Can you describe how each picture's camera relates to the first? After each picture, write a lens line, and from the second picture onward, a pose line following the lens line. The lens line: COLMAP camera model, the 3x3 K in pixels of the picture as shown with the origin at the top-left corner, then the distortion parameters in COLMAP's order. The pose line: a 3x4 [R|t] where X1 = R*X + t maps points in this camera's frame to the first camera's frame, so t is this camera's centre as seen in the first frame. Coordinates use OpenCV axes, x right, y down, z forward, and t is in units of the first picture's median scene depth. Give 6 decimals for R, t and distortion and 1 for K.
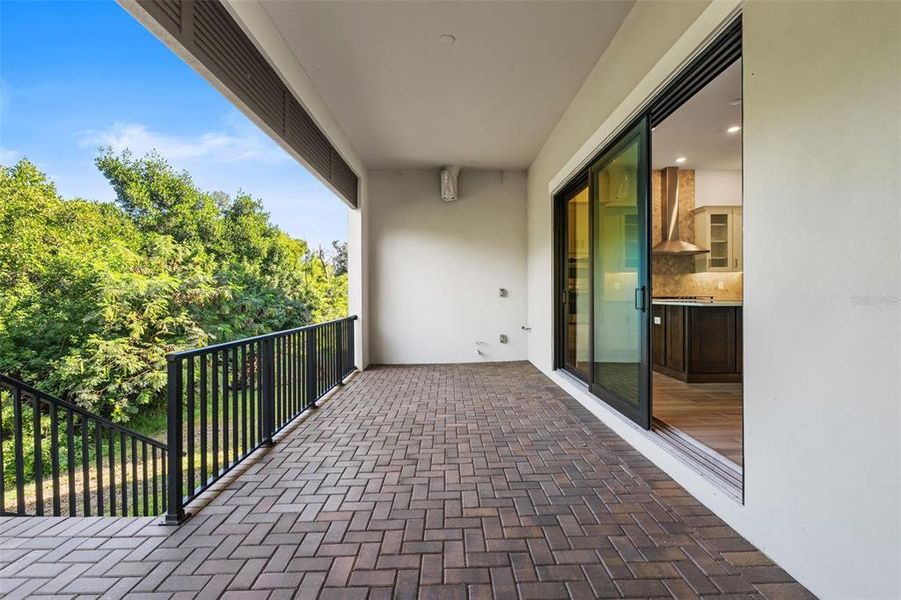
lens RADIAL K [[400.6, 0, 442.2], [0, 400.6, 300.1], [0, 0, 1]] dist [-0.002958, -0.000513]
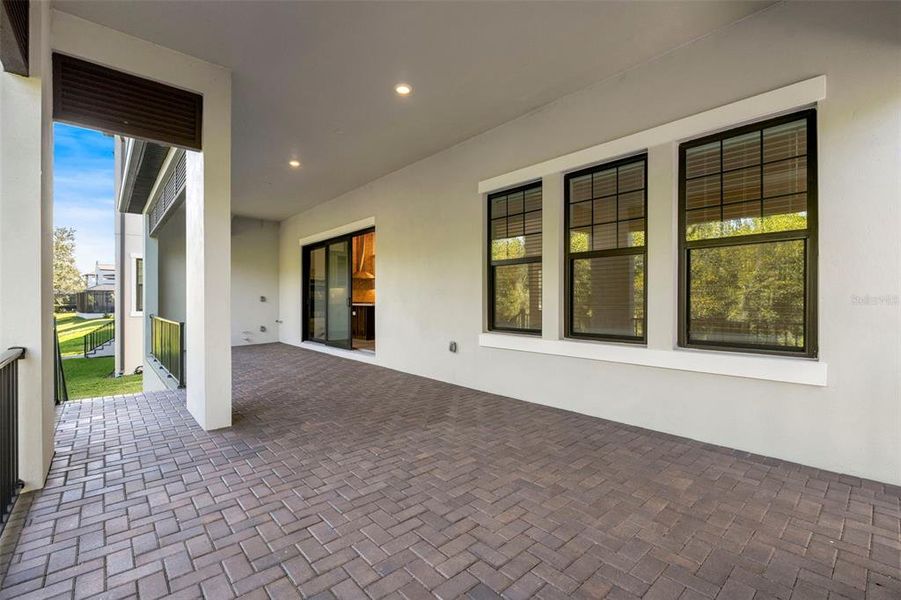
lens RADIAL K [[400.6, 0, 458.0], [0, 400.6, 302.4], [0, 0, 1]] dist [-0.002958, -0.000513]
pose [[0.734884, 0.006310, 0.678164, -0.352918], [0.001095, 0.999944, -0.010491, 0.012482], [-0.678192, 0.008452, 0.734836, -0.659768]]
